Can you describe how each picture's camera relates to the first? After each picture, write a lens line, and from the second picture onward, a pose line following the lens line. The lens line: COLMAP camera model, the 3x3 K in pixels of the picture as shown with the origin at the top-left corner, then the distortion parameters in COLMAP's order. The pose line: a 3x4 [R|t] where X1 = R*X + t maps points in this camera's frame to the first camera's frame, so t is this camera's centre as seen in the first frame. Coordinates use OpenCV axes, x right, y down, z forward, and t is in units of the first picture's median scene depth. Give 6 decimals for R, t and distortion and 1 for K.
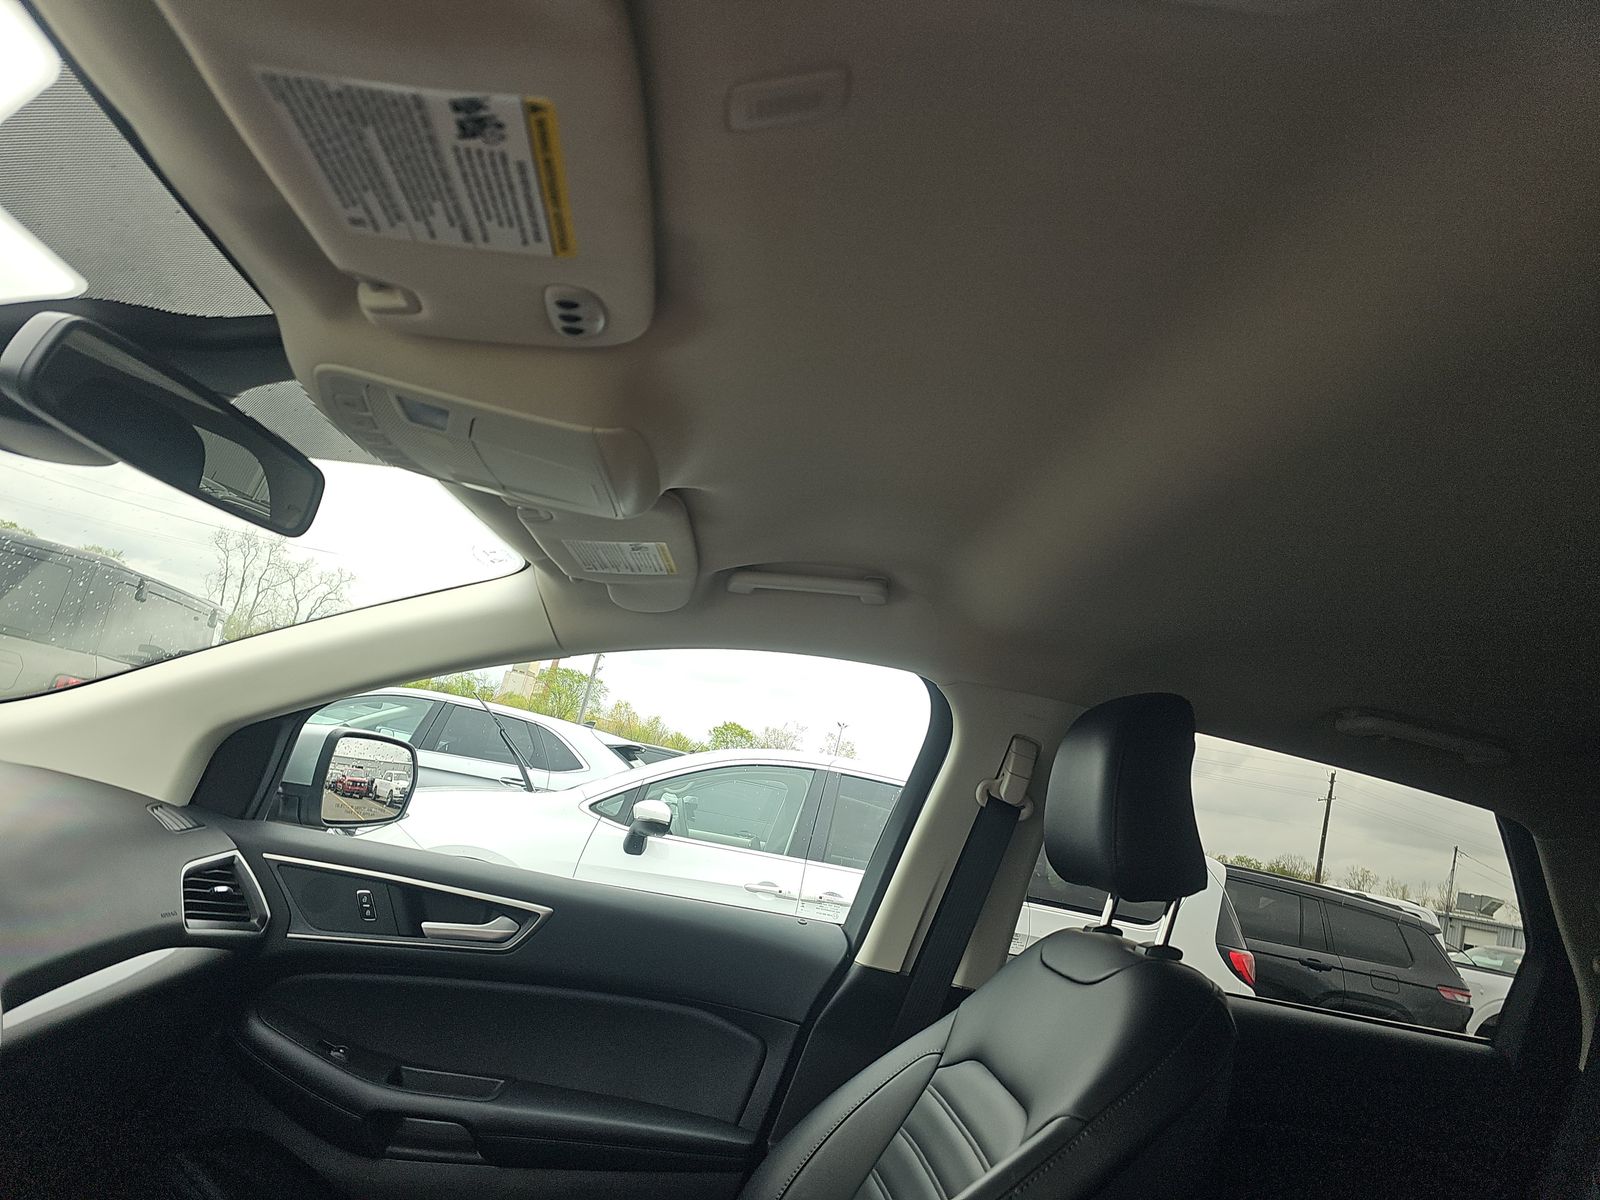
lens RADIAL K [[1065.2, 0, 811.0], [0, 1065.2, 597.7], [0, 0, 1]] dist [0.118488, -0.170552]
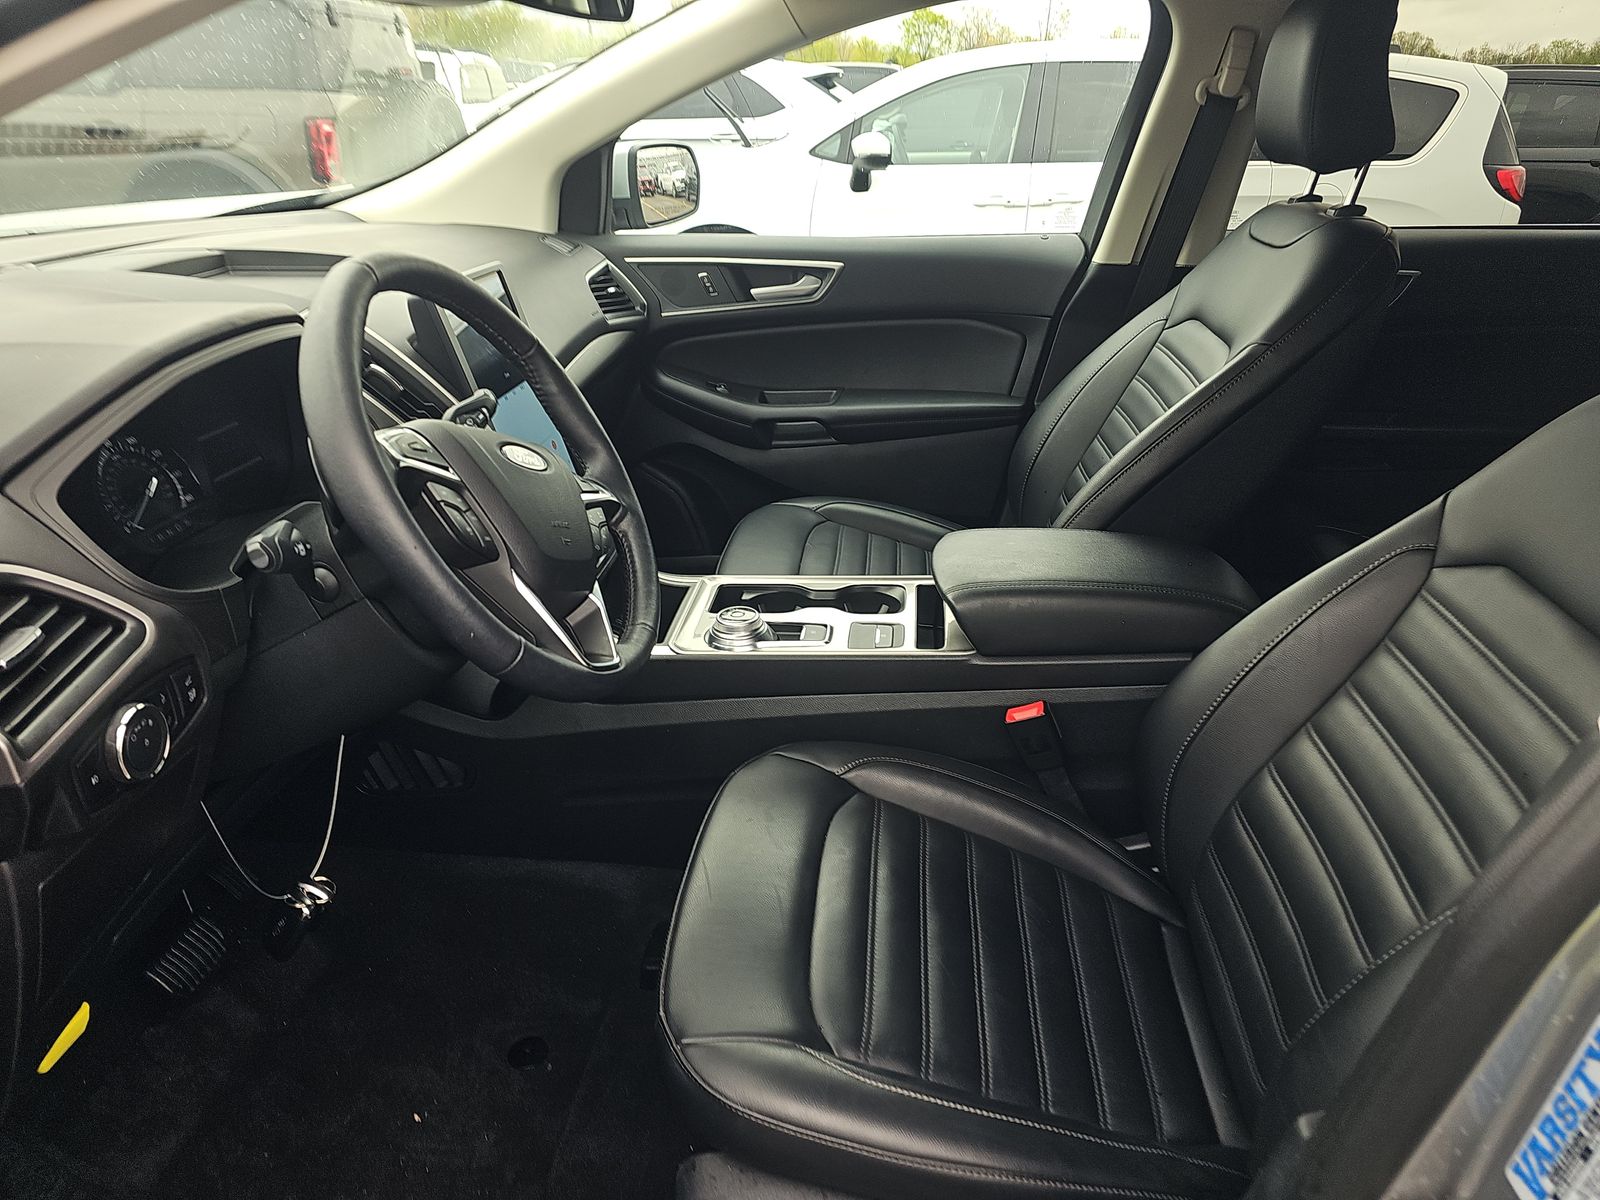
lens RADIAL K [[1065.2, 0, 811.0], [0, 1065.2, 597.7], [0, 0, 1]] dist [0.118488, -0.170552]
pose [[0.966842, -0.099681, -0.235116, -0.017558], [0.216792, 0.806970, 0.549364, -0.099947], [0.134970, -0.582120, 0.801823, -0.254830]]
